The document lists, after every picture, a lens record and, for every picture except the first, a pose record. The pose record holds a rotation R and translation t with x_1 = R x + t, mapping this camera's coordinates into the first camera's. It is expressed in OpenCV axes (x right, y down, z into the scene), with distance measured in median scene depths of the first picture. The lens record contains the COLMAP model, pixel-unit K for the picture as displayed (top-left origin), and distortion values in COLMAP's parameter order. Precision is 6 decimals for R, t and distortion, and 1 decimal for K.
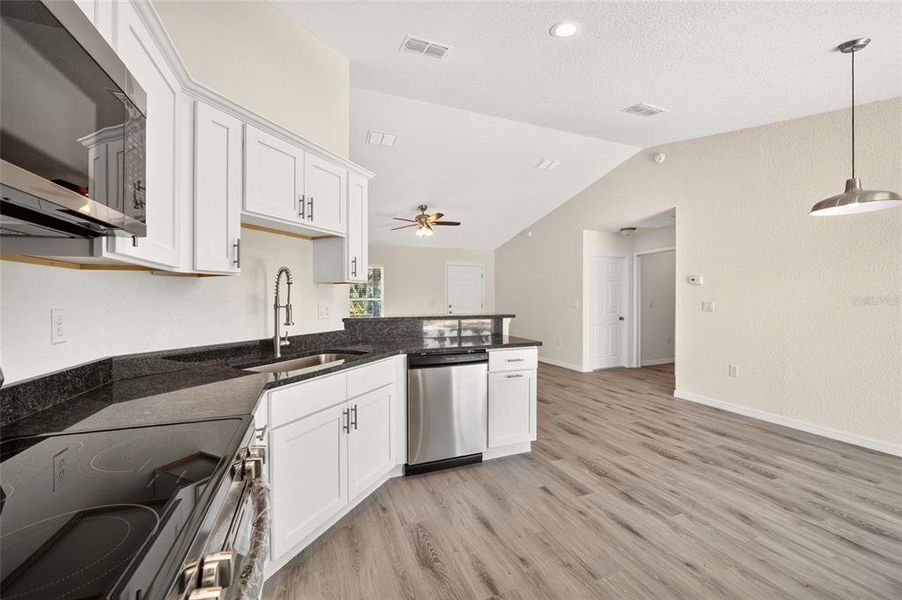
lens RADIAL K [[358.2, 0, 448.9], [0, 358.2, 307.1], [0, 0, 1]] dist [-0.023388, 0.000395]
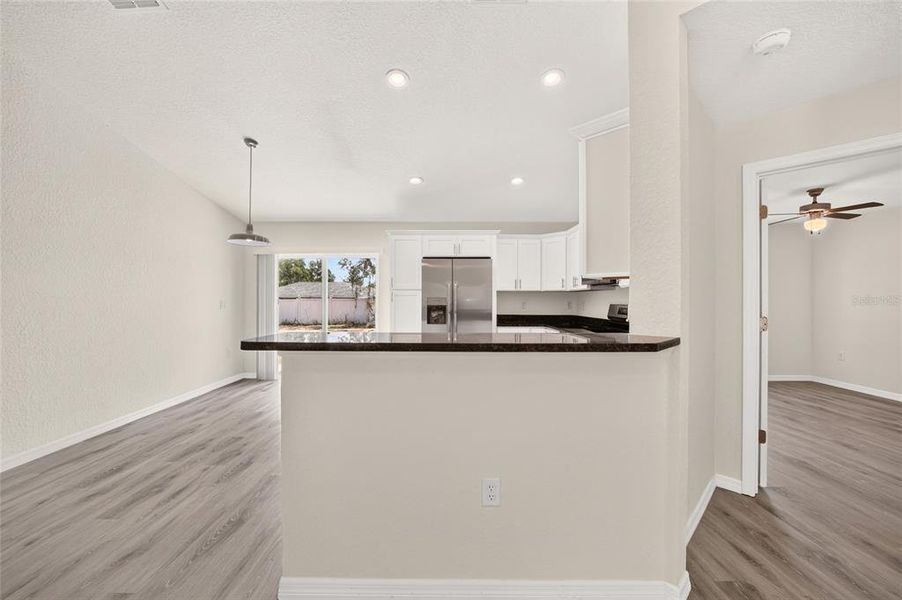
lens RADIAL K [[358.4, 0, 434.4], [0, 358.4, 297.9], [0, 0, 1]] dist [0.000500, 0.000220]
pose [[-0.914909, -0.000849, 0.403659, -0.259738], [0.005737, 0.999869, 0.015105, -0.042869], [-0.403619, 0.016136, -0.914785, 1.876232]]
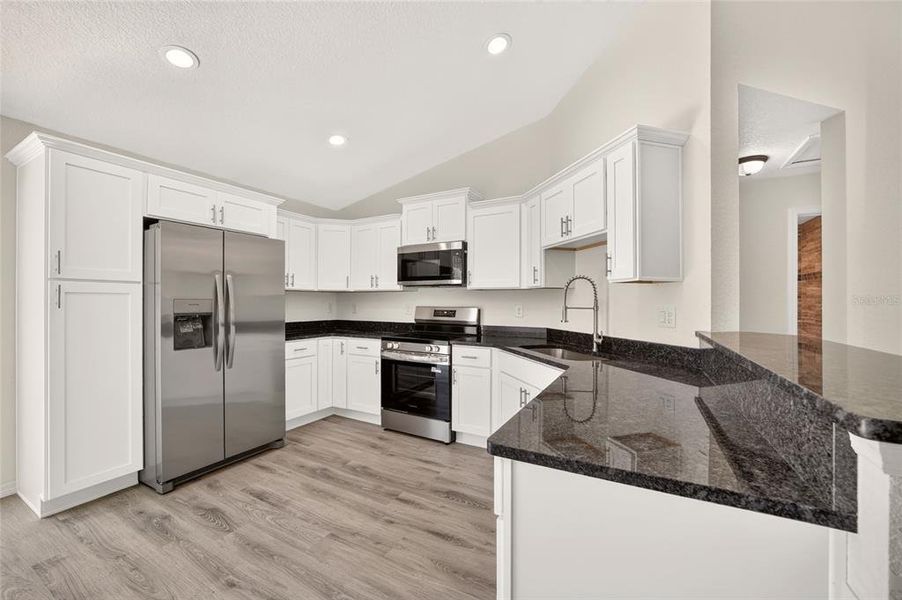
lens RADIAL K [[357.8, 0, 446.3], [0, 357.8, 303.4], [0, 0, 1]] dist [-0.012537, 0.000663]
pose [[-0.778414, 0.002395, -0.627747, 0.548755], [-0.011235, 0.999779, 0.017746, -0.027555], [0.627651, 0.020867, -0.778215, 1.372441]]
